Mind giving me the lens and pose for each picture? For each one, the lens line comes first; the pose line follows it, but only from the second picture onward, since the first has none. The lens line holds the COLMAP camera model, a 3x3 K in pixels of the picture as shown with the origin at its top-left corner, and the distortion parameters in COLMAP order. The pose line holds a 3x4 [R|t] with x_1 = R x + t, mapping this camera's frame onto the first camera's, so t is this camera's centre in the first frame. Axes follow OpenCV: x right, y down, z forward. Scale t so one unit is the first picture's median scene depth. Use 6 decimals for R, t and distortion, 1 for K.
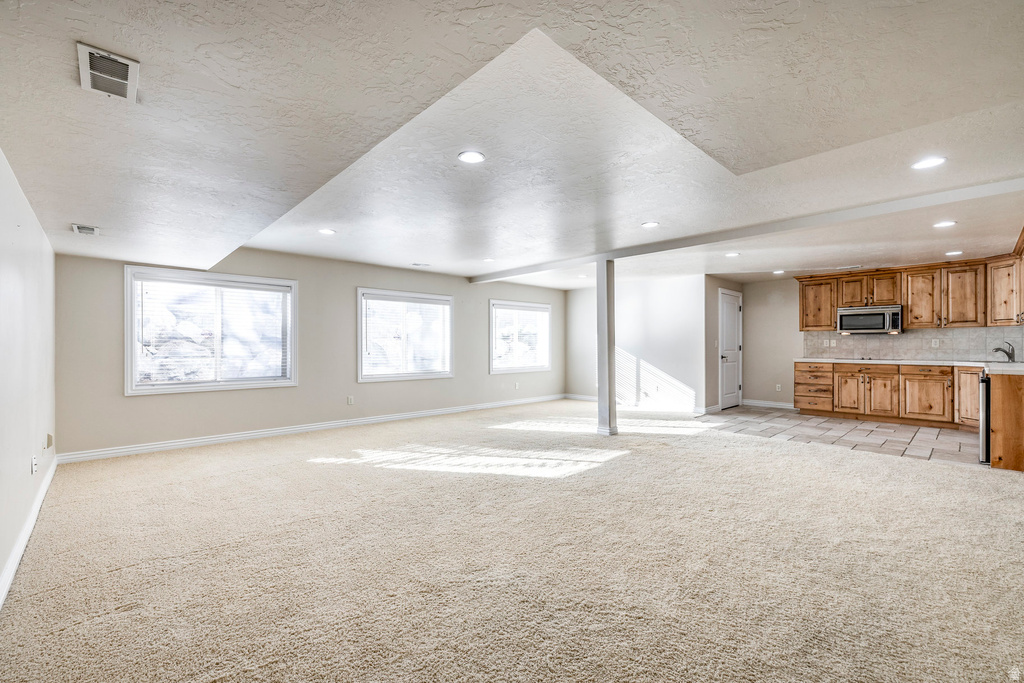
lens RADIAL K [[432.8, 0, 511.7], [0, 432.8, 344.7], [0, 0, 1]] dist [0.001671, 0.000968]
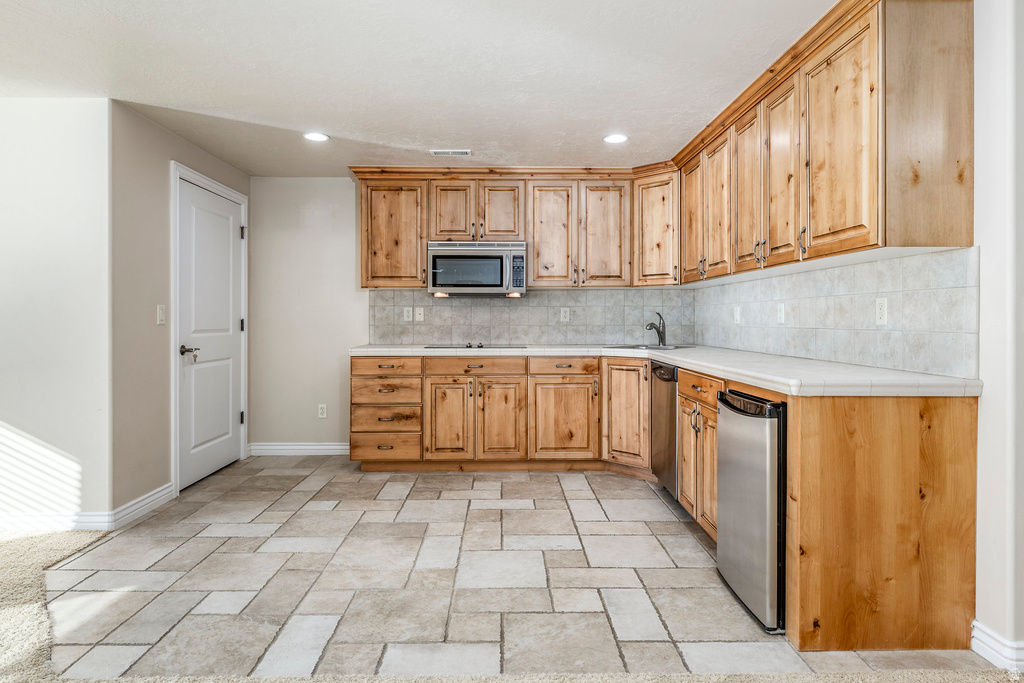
lens RADIAL K [[576.8, 0, 506.2], [0, 576.8, 318.3], [0, 0, 1]] dist [-0.013086, 0.000622]
pose [[0.681821, 0.001461, 0.731518, 0.376690], [-0.000766, 0.999999, -0.001284, 0.002272], [-0.731519, 0.000315, 0.681821, 0.550171]]
